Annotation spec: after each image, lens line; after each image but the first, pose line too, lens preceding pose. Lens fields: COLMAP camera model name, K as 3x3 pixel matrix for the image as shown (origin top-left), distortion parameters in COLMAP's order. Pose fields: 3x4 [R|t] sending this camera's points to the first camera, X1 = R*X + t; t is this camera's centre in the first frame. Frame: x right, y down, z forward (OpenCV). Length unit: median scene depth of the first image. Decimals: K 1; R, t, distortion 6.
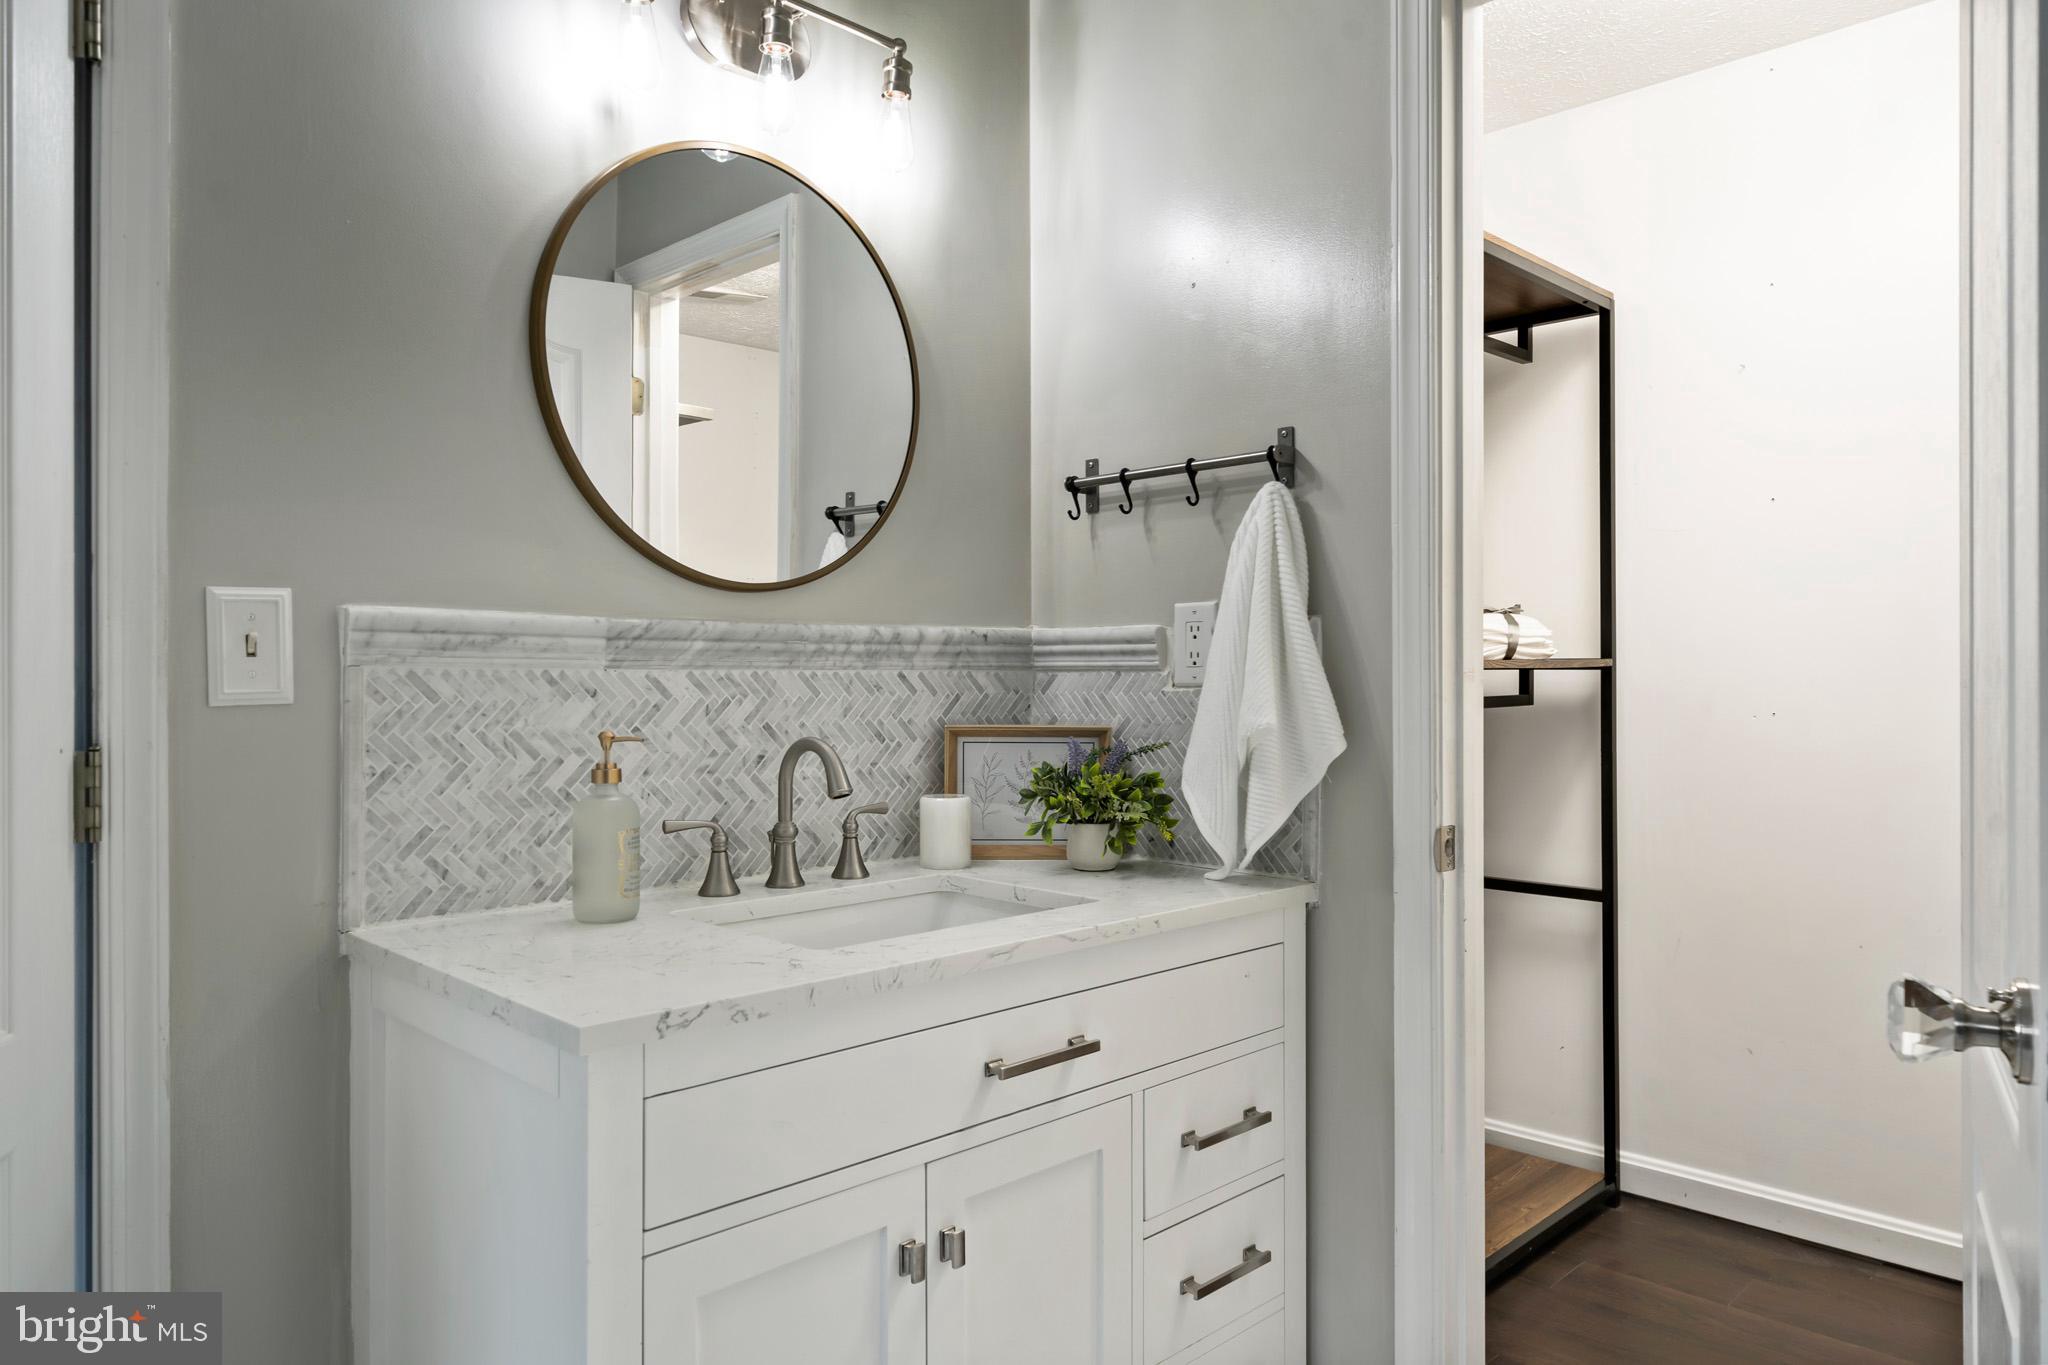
lens RADIAL K [[1385.6, 0, 1025.9], [0, 1385.6, 681.0], [0, 0, 1]] dist [0.039386, 0.000602]
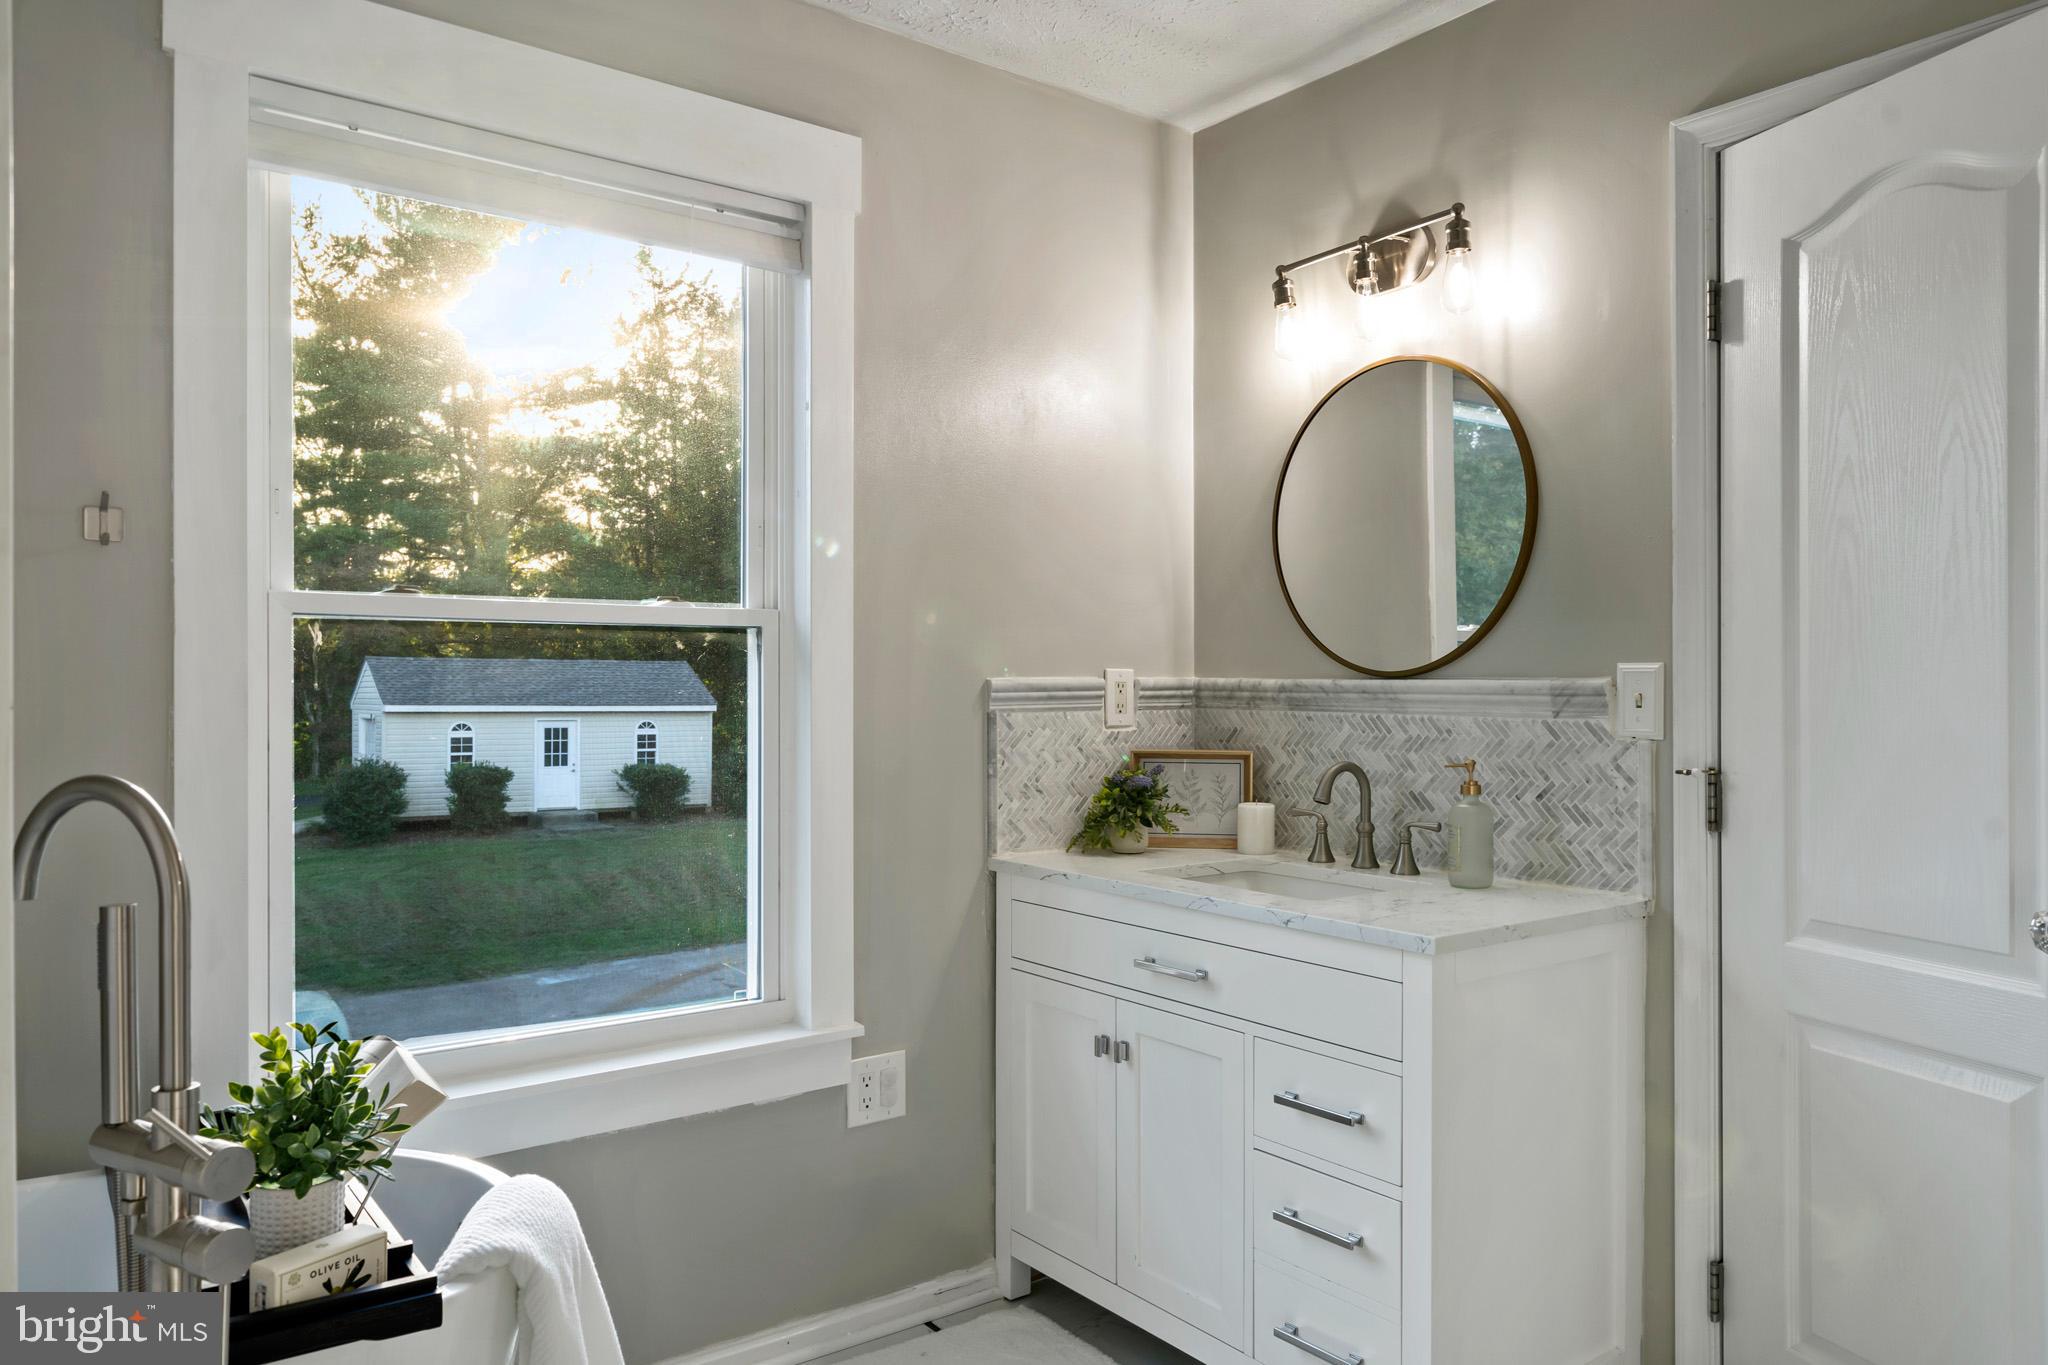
lens RADIAL K [[1358.0, 0, 1026.5], [0, 1358.0, 686.1], [0, 0, 1]] dist [-0.005629, -0.000507]
pose [[-0.146762, -0.006722, -0.989149, 1.374783], [-0.014427, 0.999885, -0.004654, -0.026747], [0.989067, 0.013587, -0.146842, 0.961723]]
